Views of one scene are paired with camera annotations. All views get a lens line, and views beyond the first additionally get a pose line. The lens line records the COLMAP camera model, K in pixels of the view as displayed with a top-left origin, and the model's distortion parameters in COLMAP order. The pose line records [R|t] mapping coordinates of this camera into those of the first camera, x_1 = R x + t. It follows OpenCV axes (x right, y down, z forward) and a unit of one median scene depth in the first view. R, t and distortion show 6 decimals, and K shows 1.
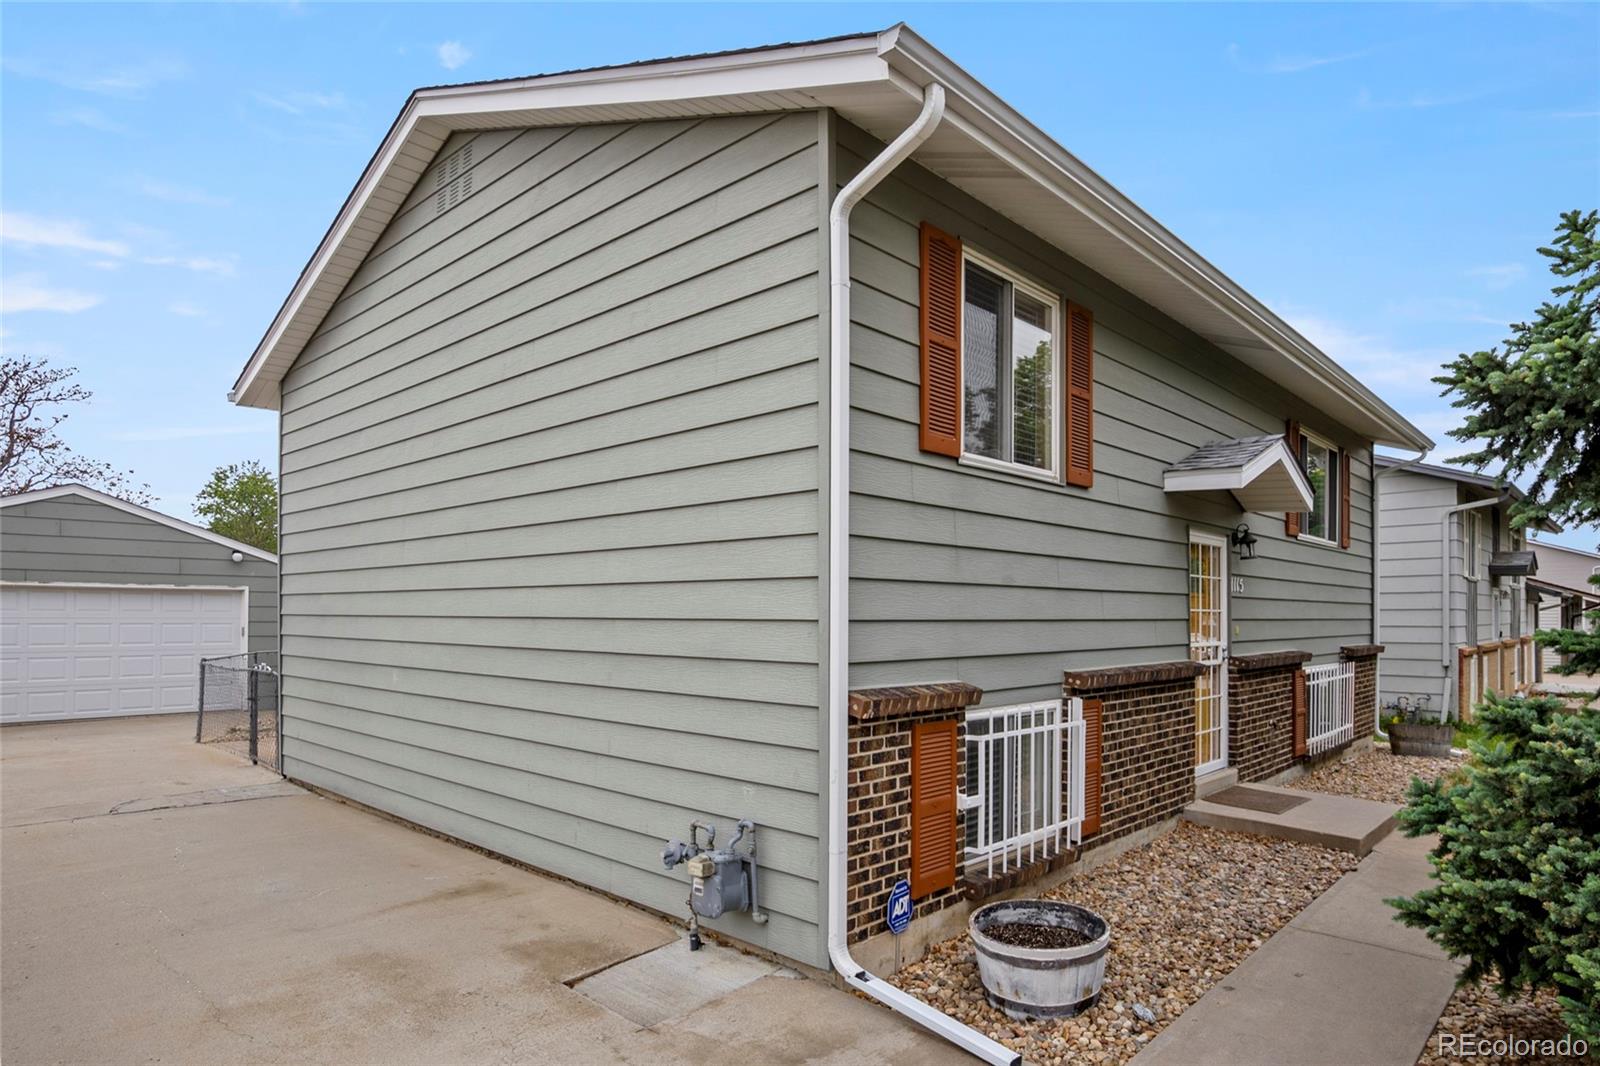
lens RADIAL K [[918.9, 0, 758.6], [0, 918.9, 609.8], [0, 0, 1]] dist [-0.020470, -0.000432]
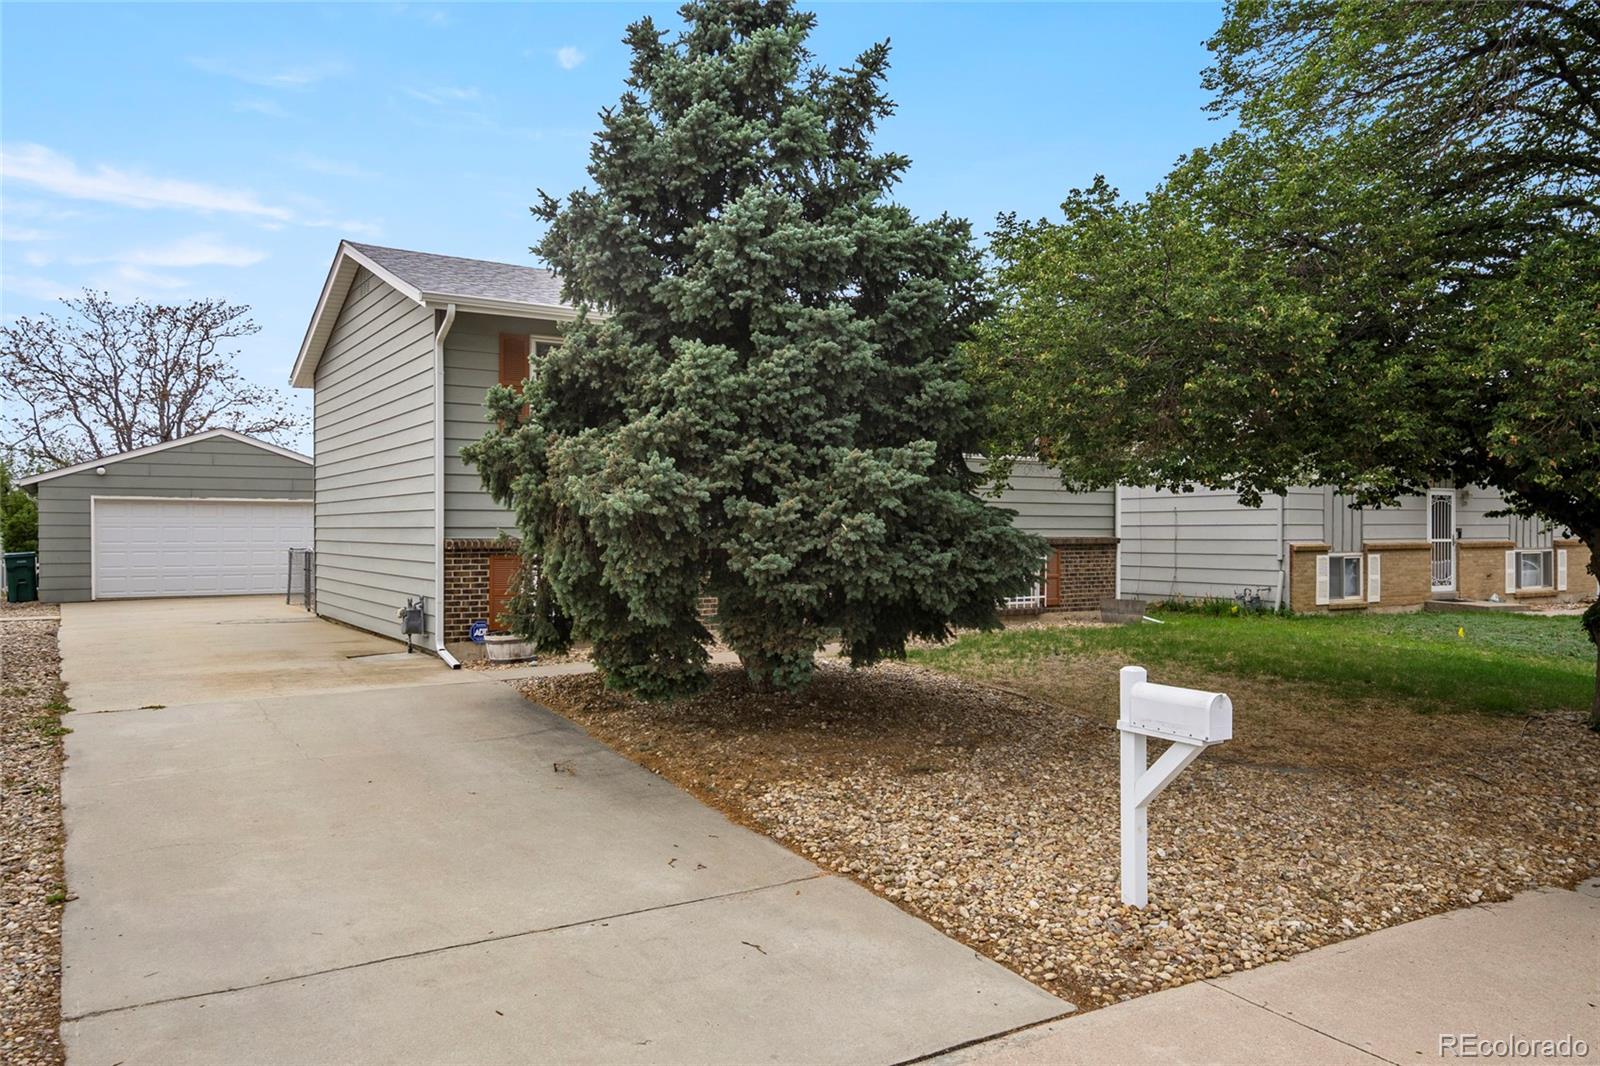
lens RADIAL K [[1132.5, 0, 805.7], [0, 1132.5, 535.5], [0, 0, 1]] dist [-0.026565, -0.003975]
pose [[0.978347, -0.002040, -0.206961, 0.746900], [0.003942, 0.999954, 0.008778, 0.026122], [0.206933, -0.009404, 0.978310, -0.786912]]
